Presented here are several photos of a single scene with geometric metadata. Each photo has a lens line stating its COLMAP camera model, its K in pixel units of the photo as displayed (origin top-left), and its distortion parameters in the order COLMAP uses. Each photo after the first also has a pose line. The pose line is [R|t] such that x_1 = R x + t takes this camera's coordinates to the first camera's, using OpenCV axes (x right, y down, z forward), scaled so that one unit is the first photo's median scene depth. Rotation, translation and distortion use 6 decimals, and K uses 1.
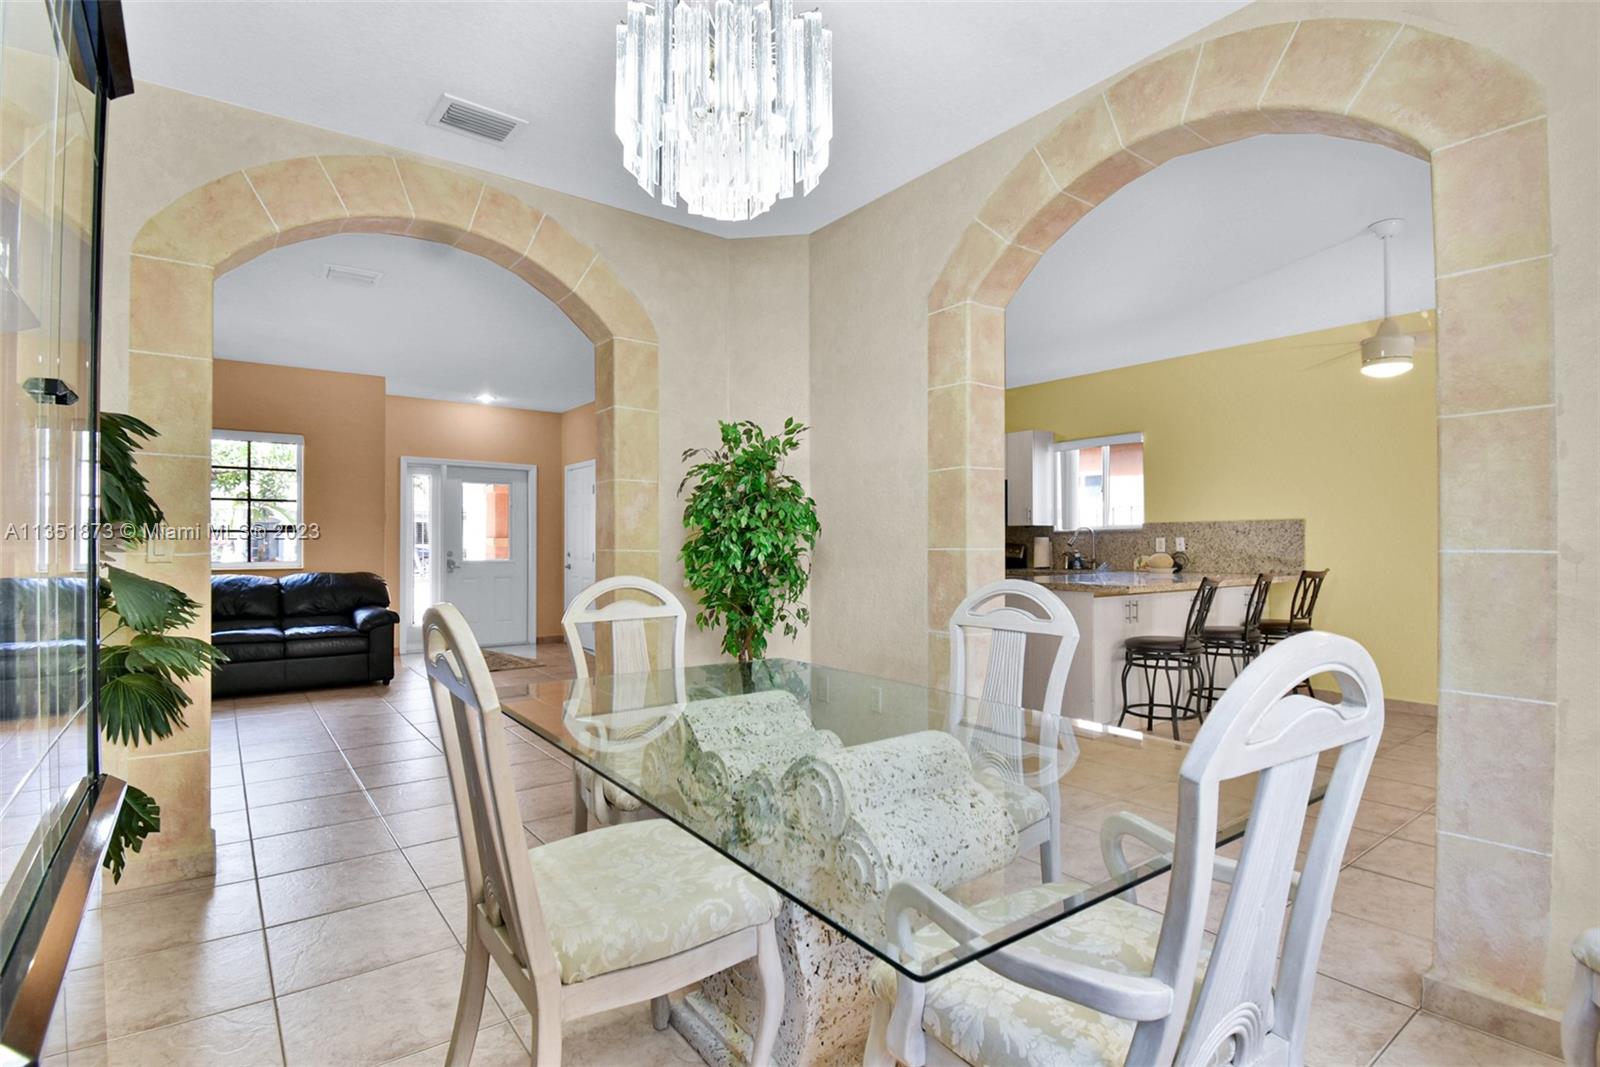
lens RADIAL K [[753.0, 0, 799.9], [0, 753.0, 545.1], [0, 0, 1]] dist [-0.023950, -0.000482]
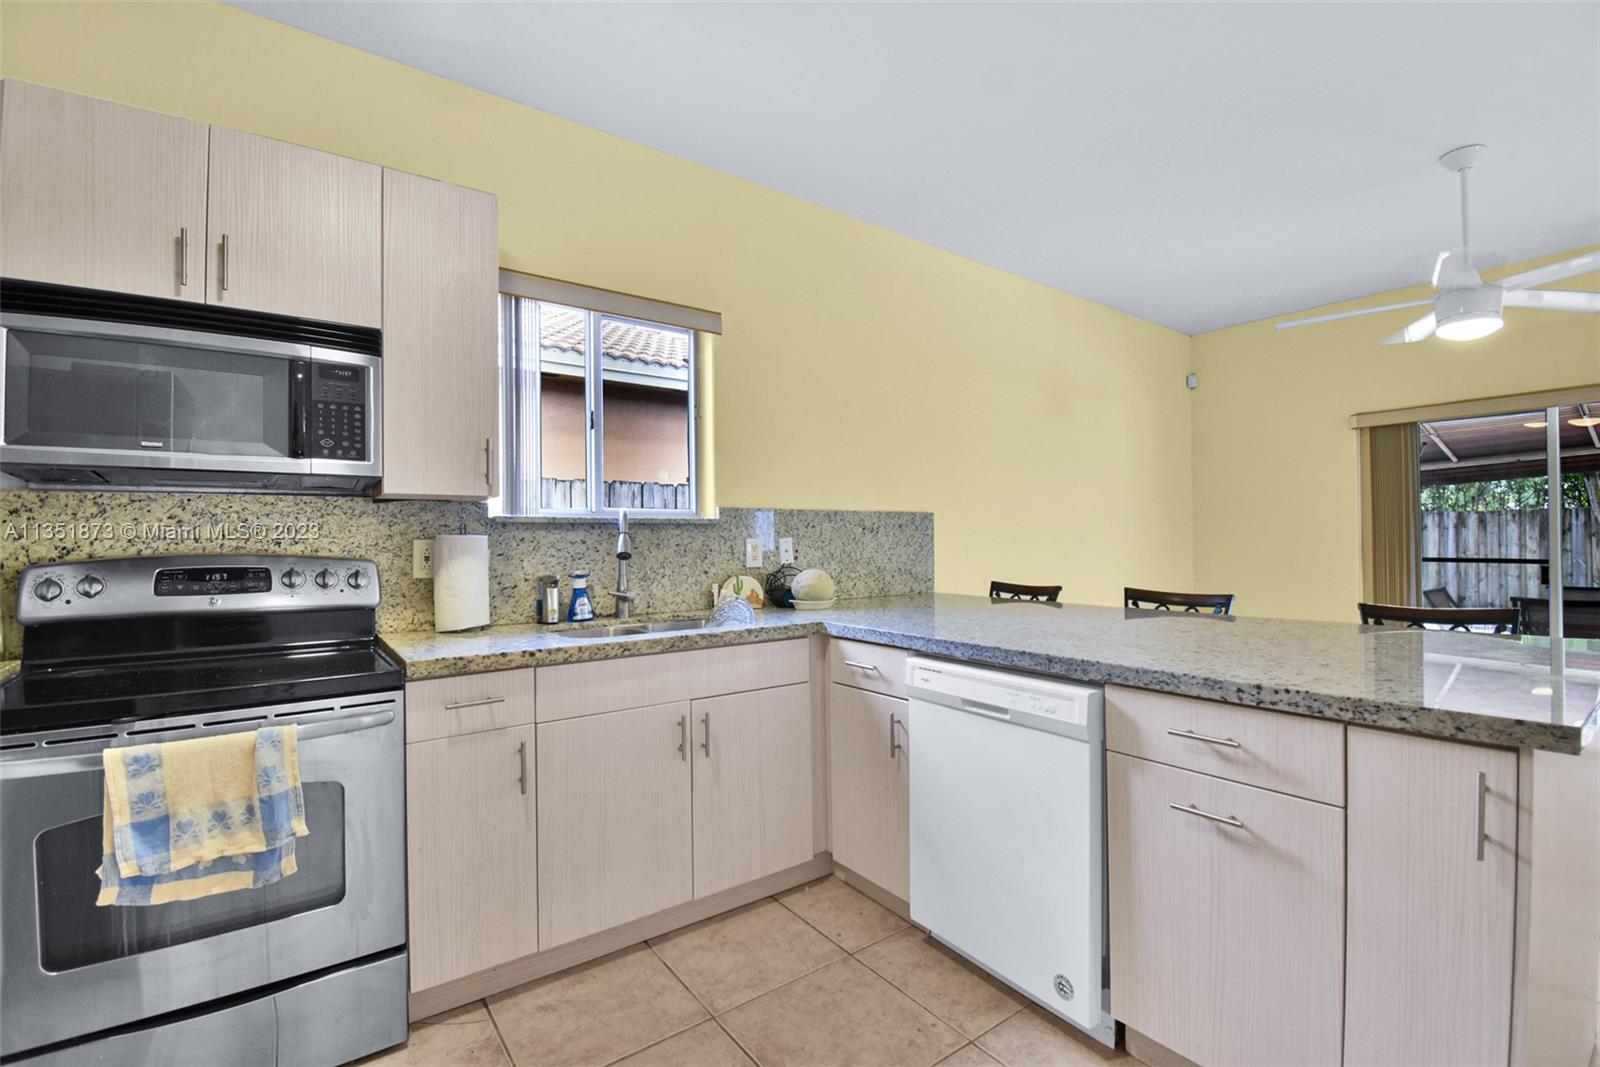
lens RADIAL K [[705.8, 0, 805.4], [0, 705.8, 534.0], [0, 0, 1]] dist [0.021050, -0.025782]
pose [[0.001429, 0.009428, 0.999955, 0.012808], [0.005254, 0.999942, -0.009435, -0.007624], [-0.999985, 0.005267, 0.001380, 0.911337]]
